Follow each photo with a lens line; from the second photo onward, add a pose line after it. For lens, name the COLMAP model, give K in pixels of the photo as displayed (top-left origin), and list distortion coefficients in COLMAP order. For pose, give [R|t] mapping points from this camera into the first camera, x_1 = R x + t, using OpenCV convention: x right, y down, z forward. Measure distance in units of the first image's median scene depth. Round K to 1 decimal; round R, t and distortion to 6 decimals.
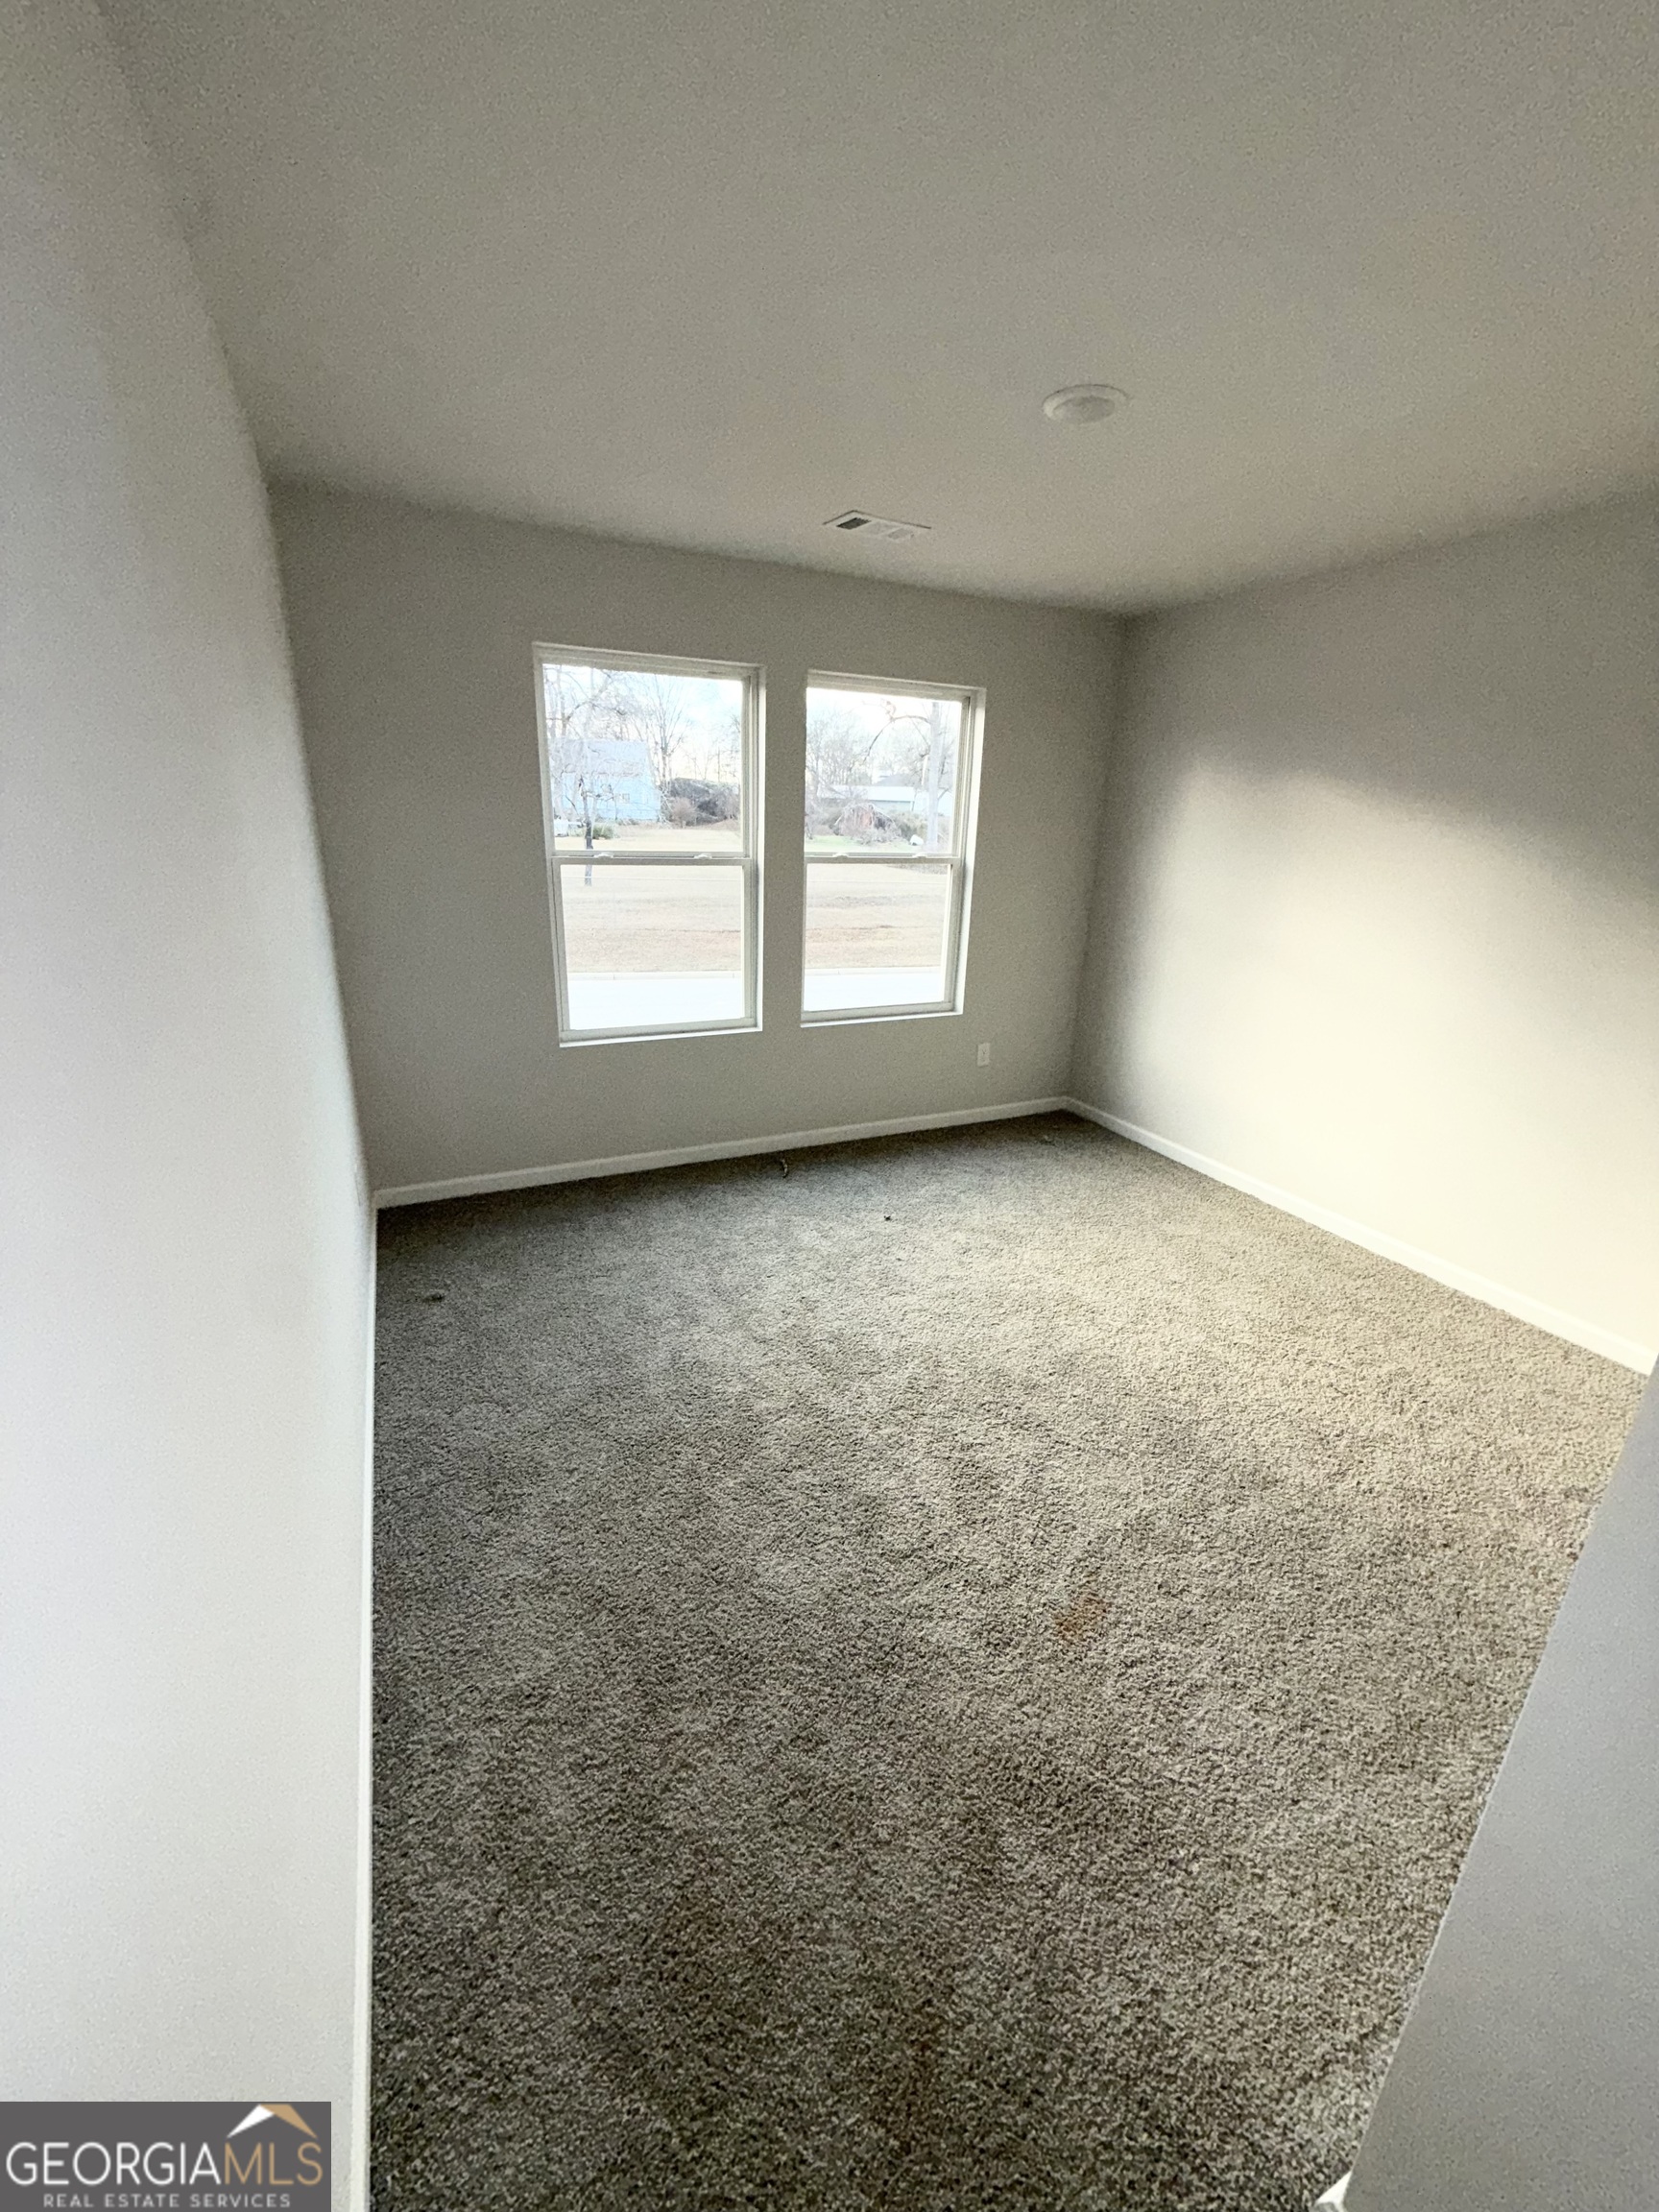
lens RADIAL K [[877.1, 0, 828.8], [0, 877.1, 1099.0], [0, 0, 1]] dist [0.003561, -0.000203]
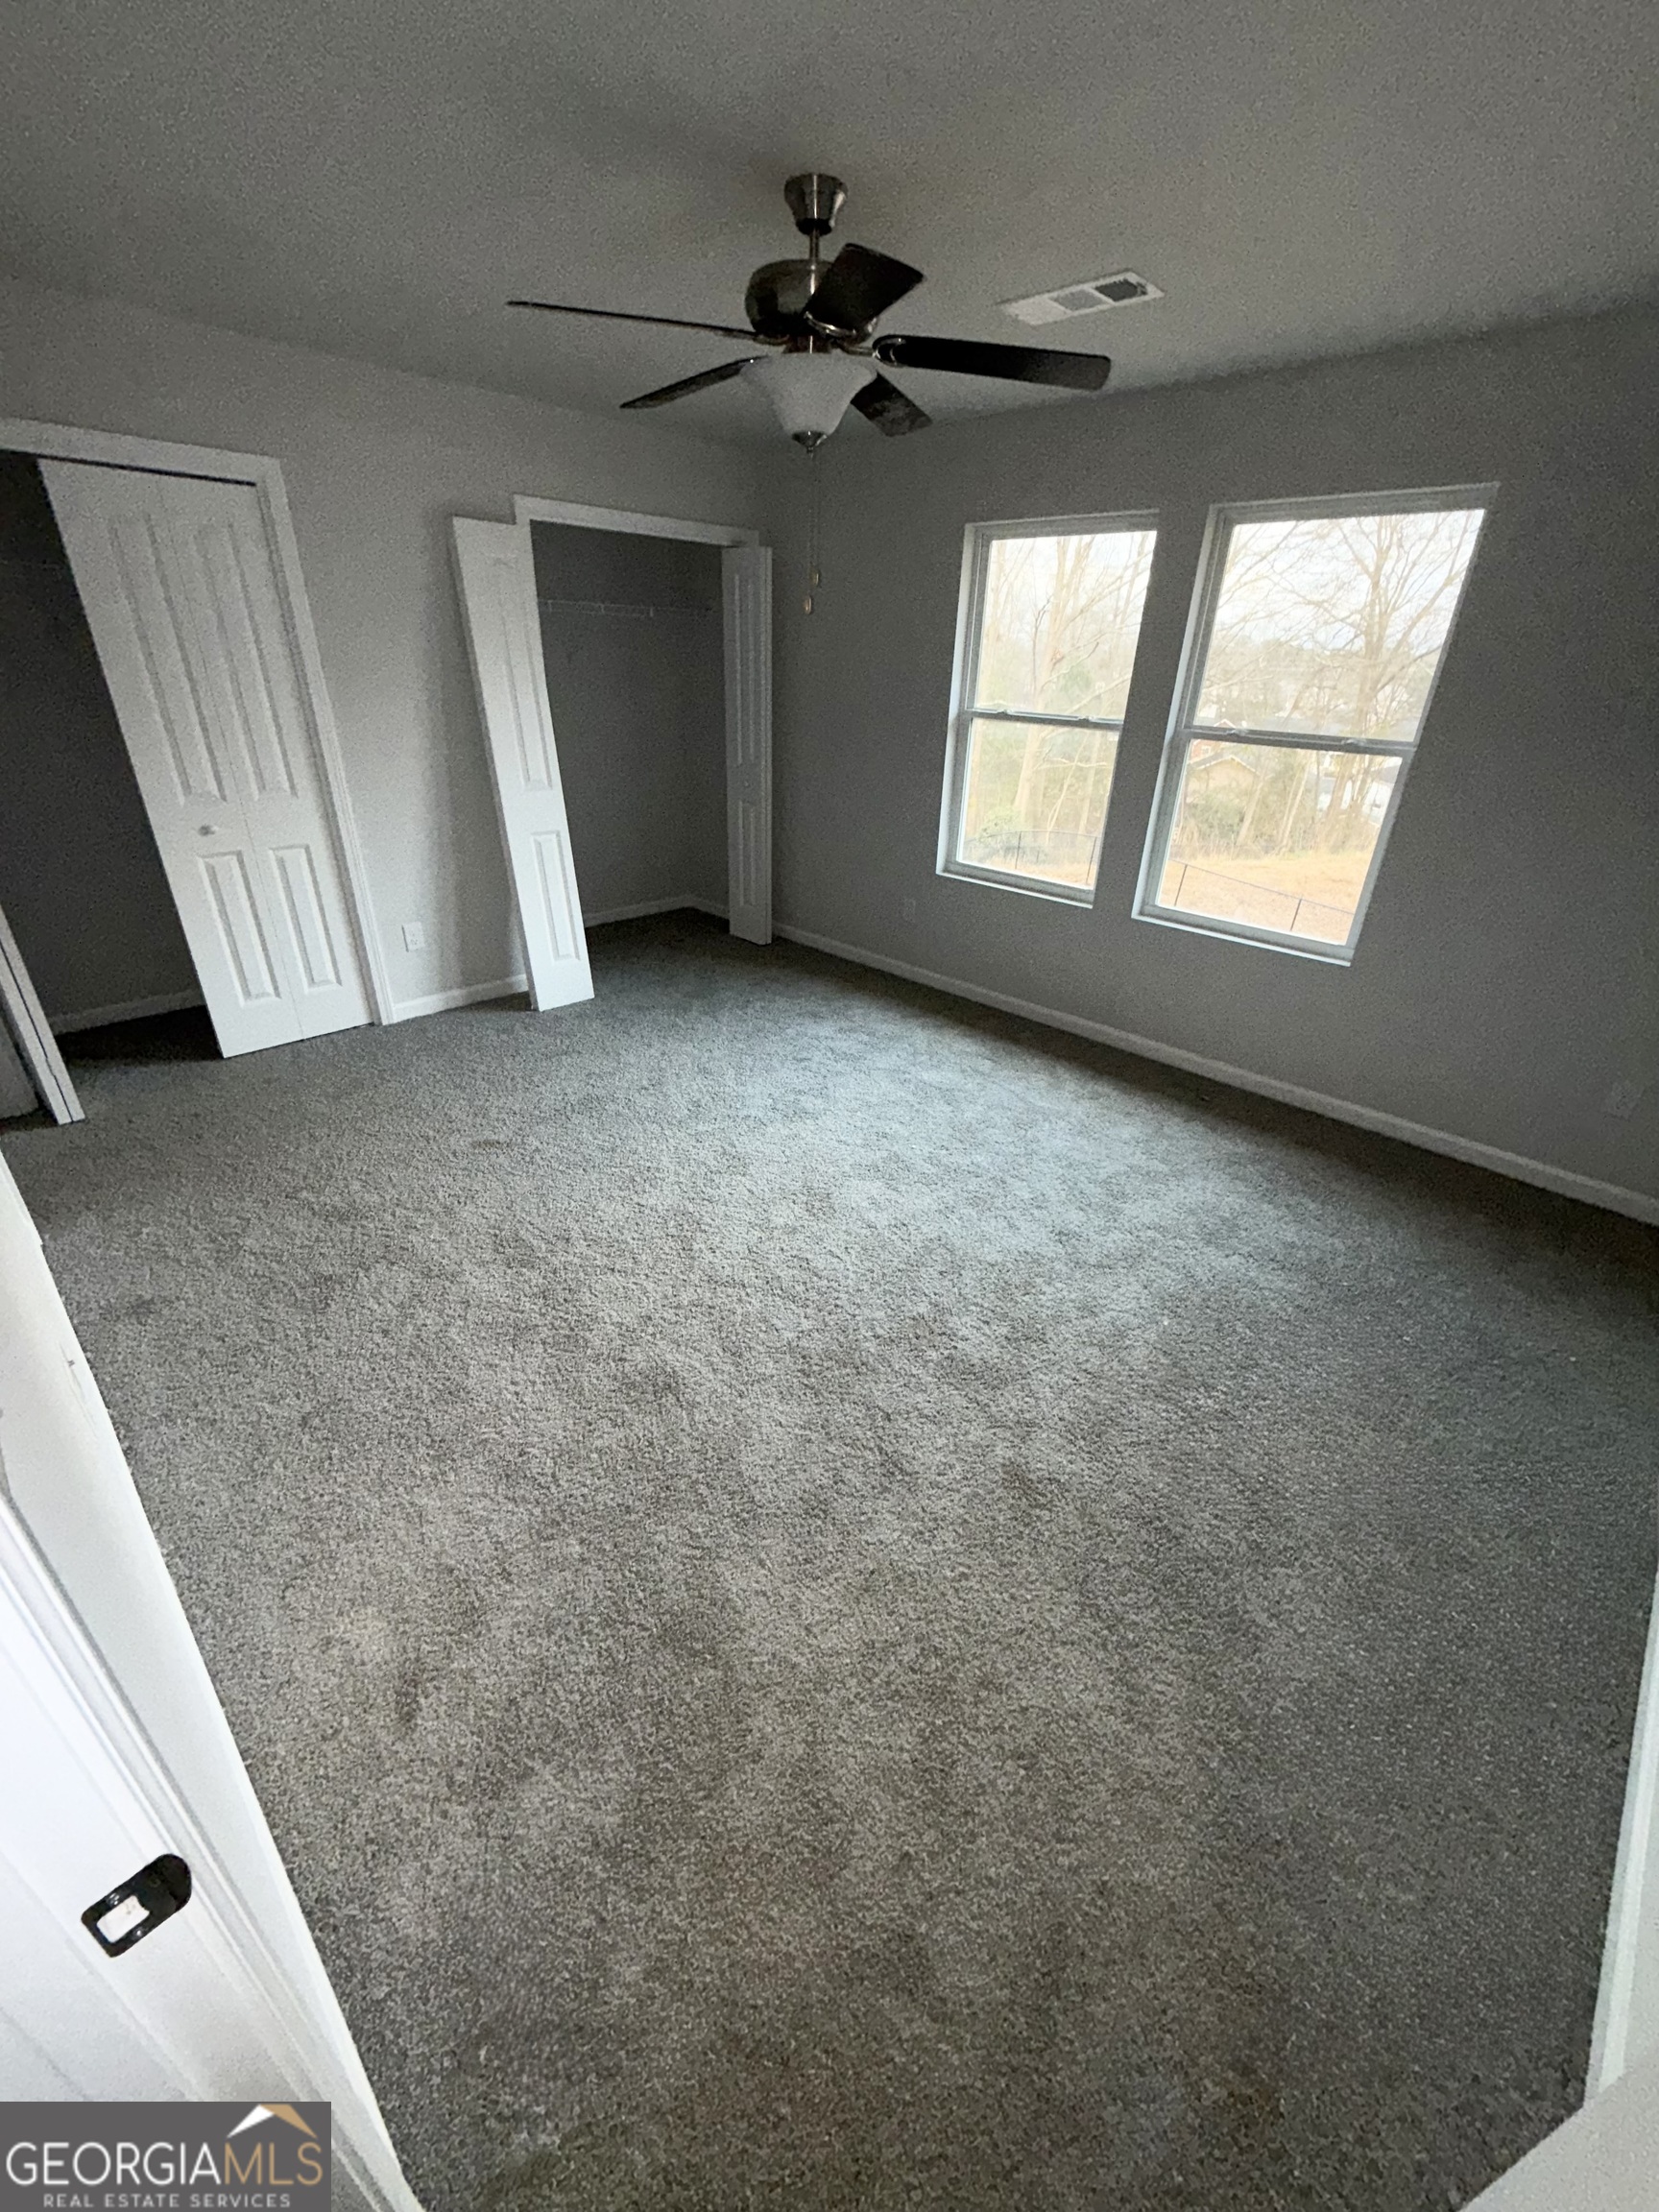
lens RADIAL K [[877.1, 0, 828.8], [0, 877.1, 1099.0], [0, 0, 1]] dist [0.003561, -0.000203]
pose [[0.336689, 0.411660, -0.846863, 1.016475], [-0.322370, 0.895416, 0.307096, -0.124249], [0.884714, 0.169607, 0.434184, 0.455052]]
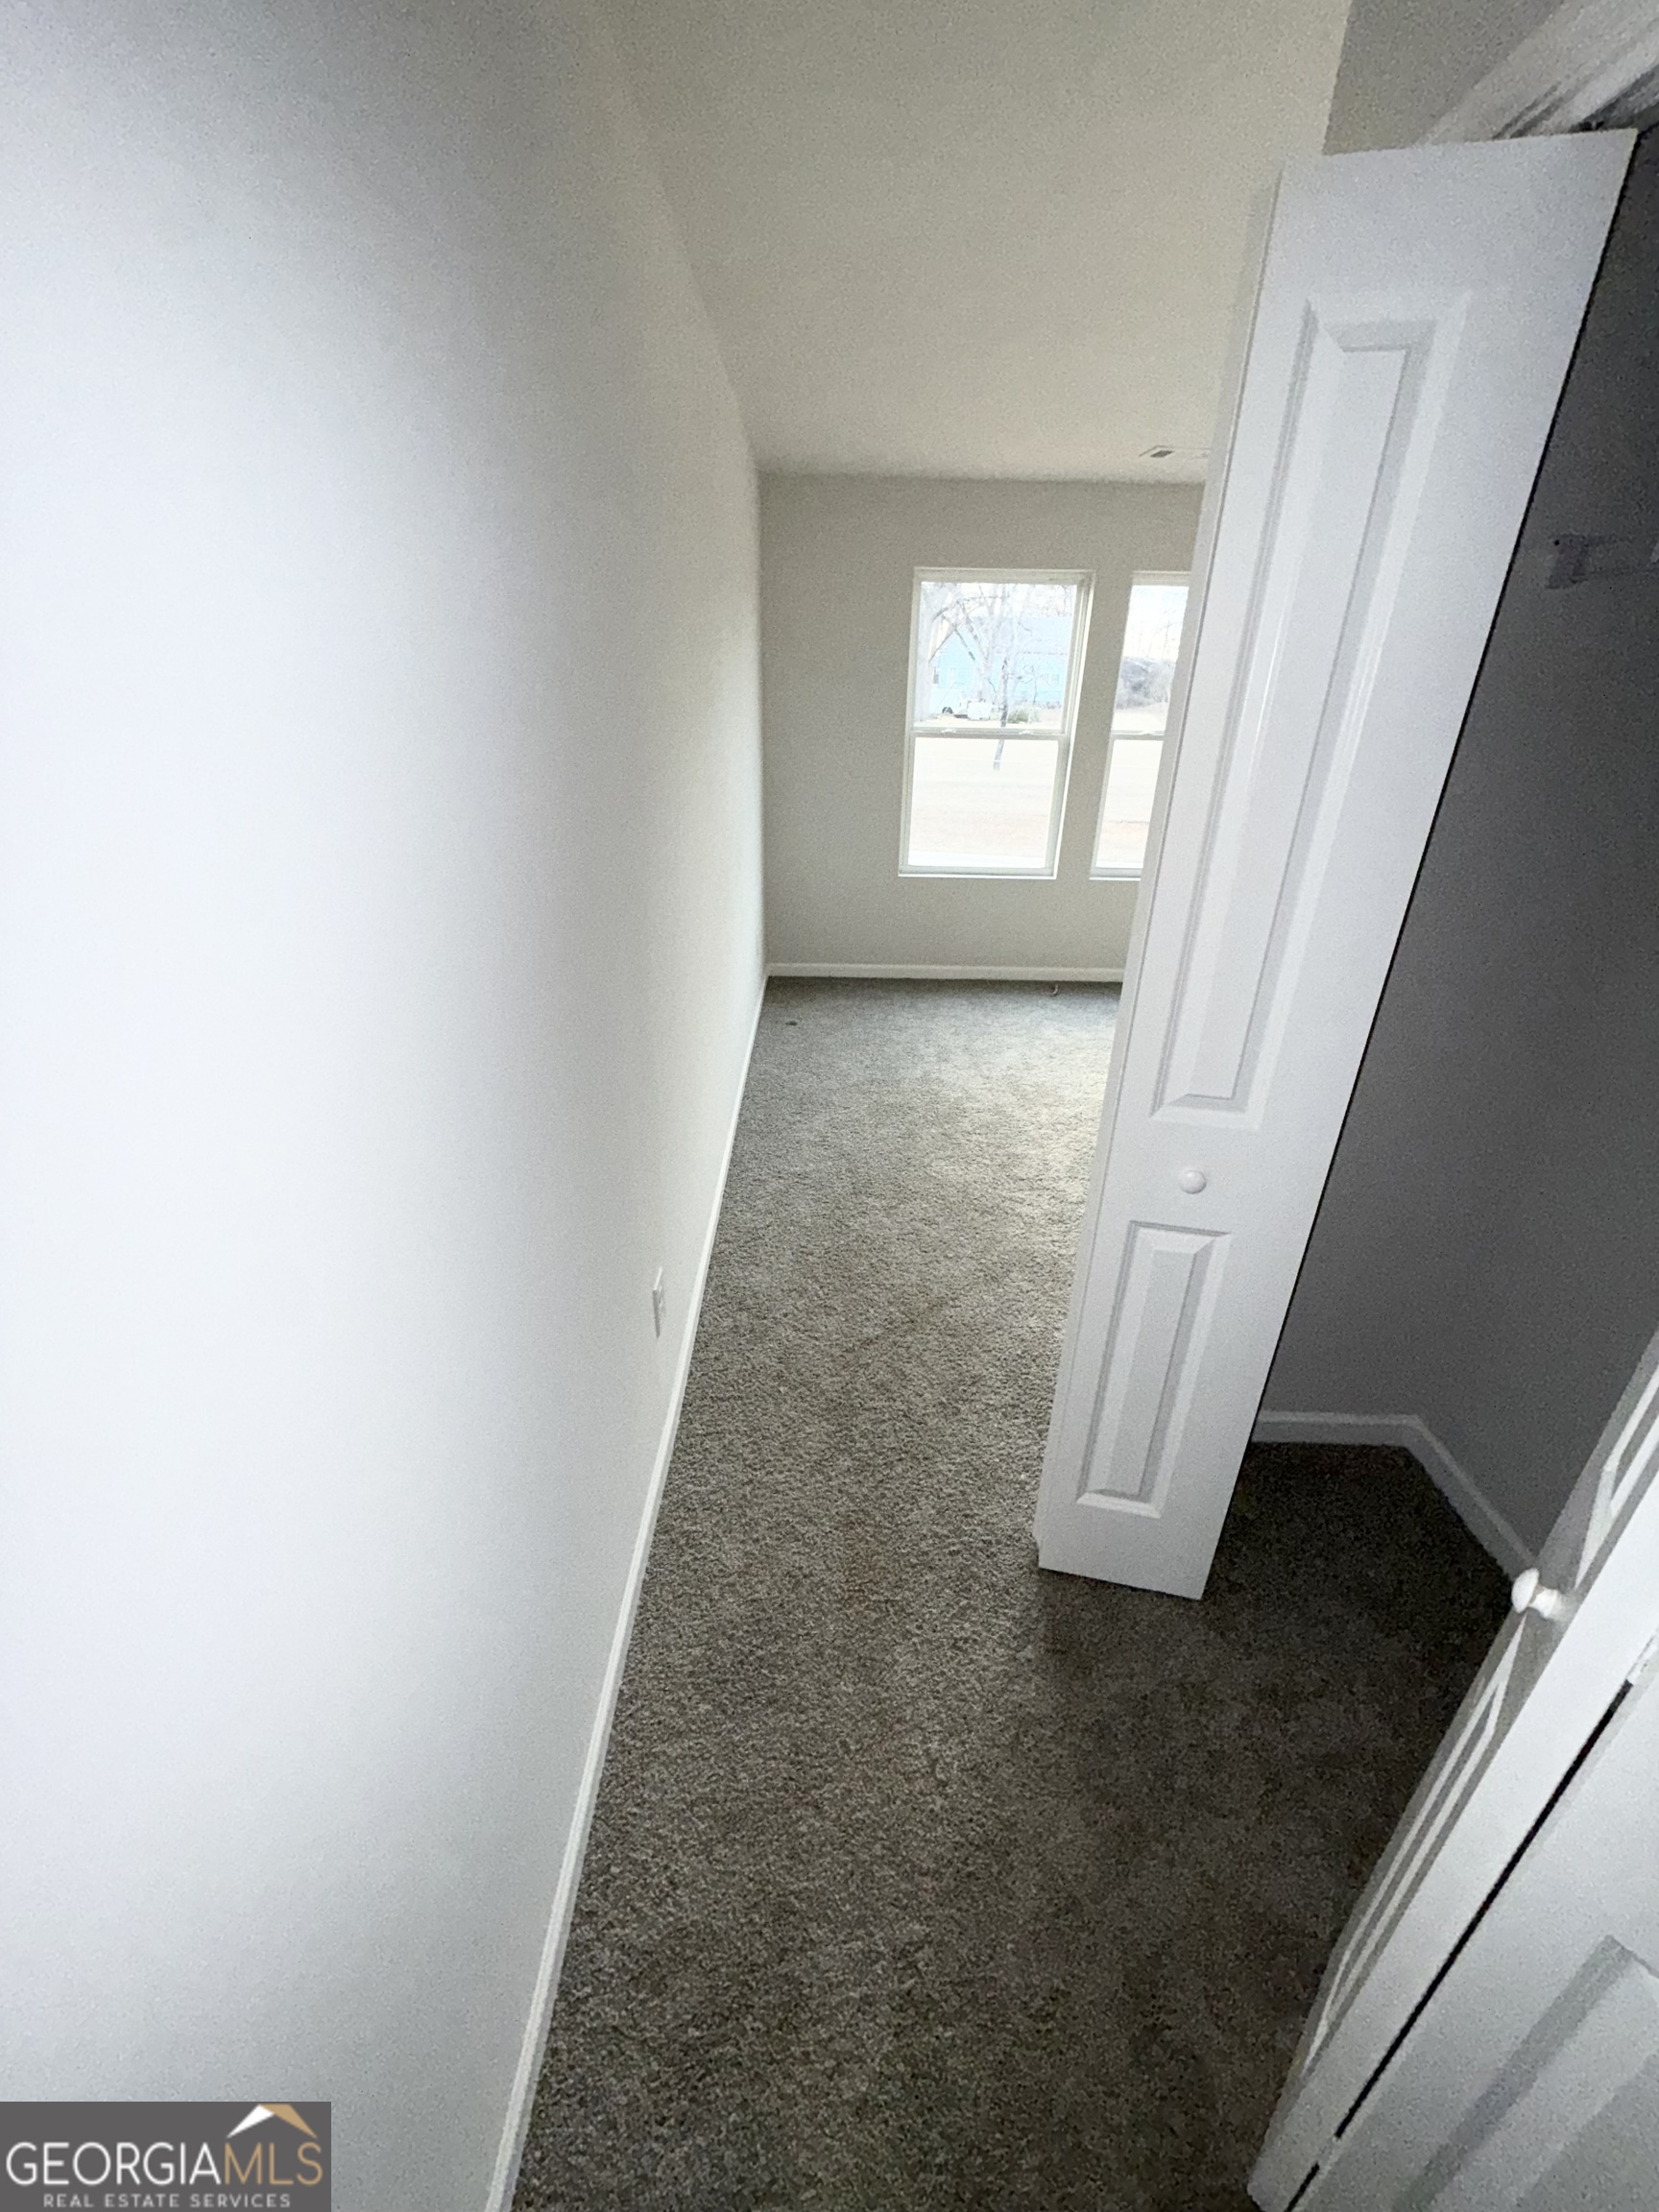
lens RADIAL K [[877.1, 0, 828.8], [0, 877.1, 1099.0], [0, 0, 1]] dist [0.003561, -0.000203]
pose [[0.900387, 0.175297, -0.398213, 0.247454], [-0.127998, 0.981464, 0.142637, 0.123141], [0.415836, -0.077458, 0.906135, -0.385218]]
